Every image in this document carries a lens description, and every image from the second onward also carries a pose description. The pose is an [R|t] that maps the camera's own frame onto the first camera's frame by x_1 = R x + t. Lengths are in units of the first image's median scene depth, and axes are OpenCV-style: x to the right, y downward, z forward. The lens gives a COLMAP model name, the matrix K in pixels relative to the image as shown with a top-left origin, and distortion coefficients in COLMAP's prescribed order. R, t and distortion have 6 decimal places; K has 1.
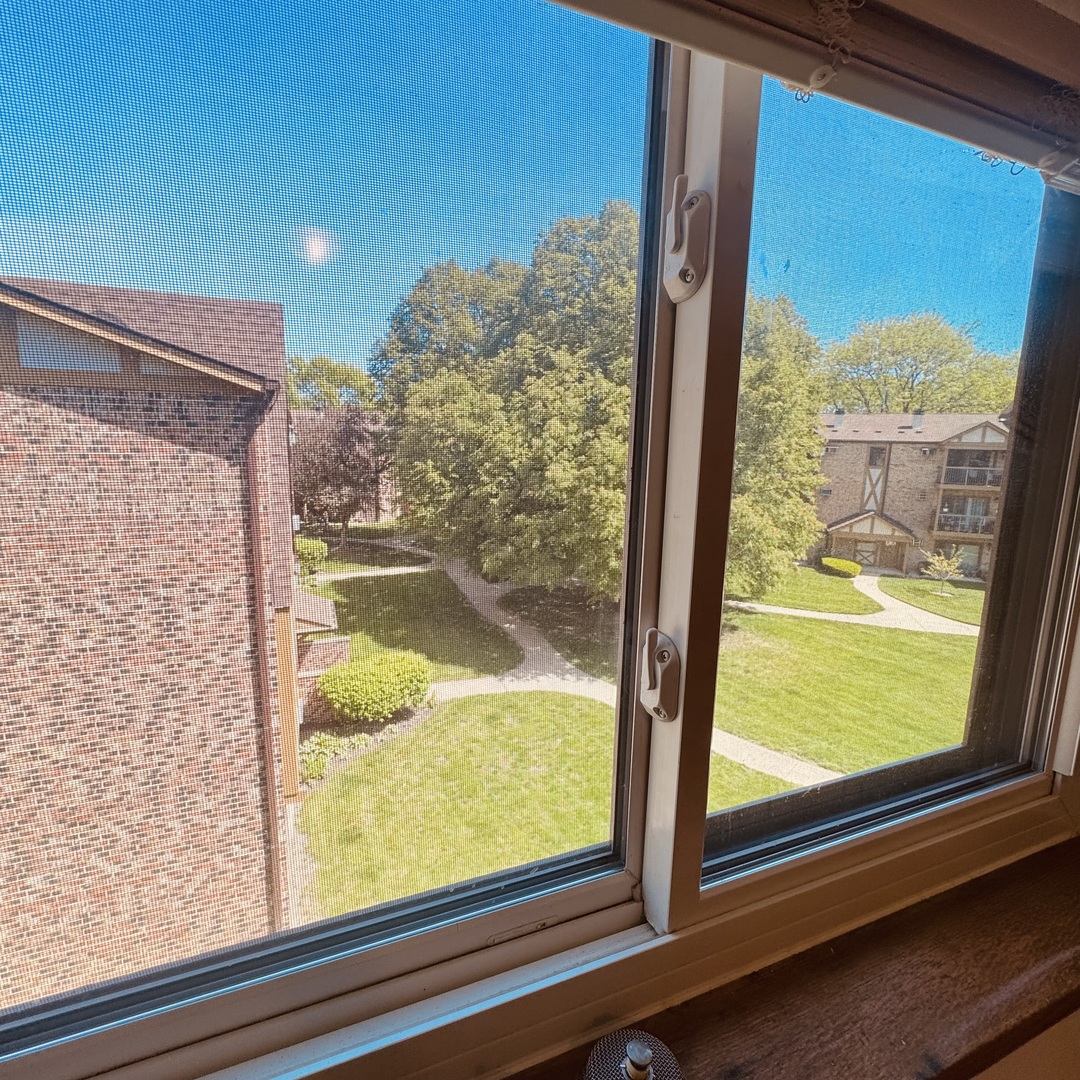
lens RADIAL K [[577.1, 0, 540.0], [0, 577.1, 540.0], [0, 0, 1]] dist [-0.000543, -0.001508]
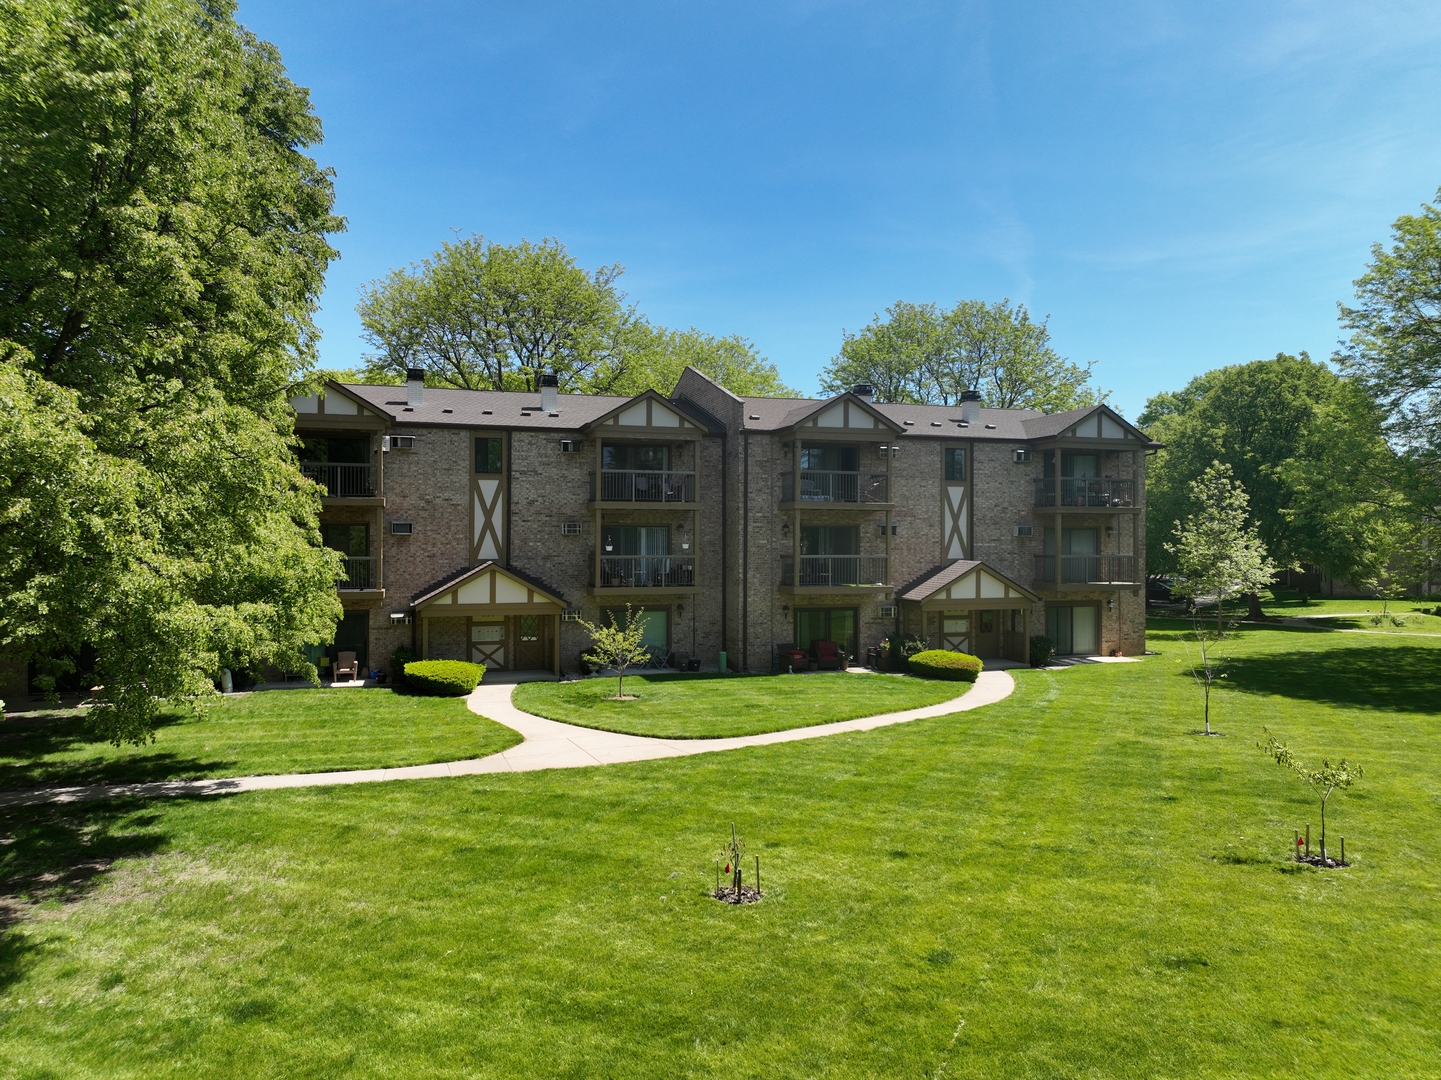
lens RADIAL K [[1030.0, 0, 725.7], [0, 1030.0, 535.8], [0, 0, 1]] dist [-0.000991, 0.026908]
pose [[0.748097, -0.022433, 0.663211, 0.133349], [0.125956, 0.986060, -0.108725, 0.053655], [-0.651526, 0.164872, 0.740494, 0.195504]]
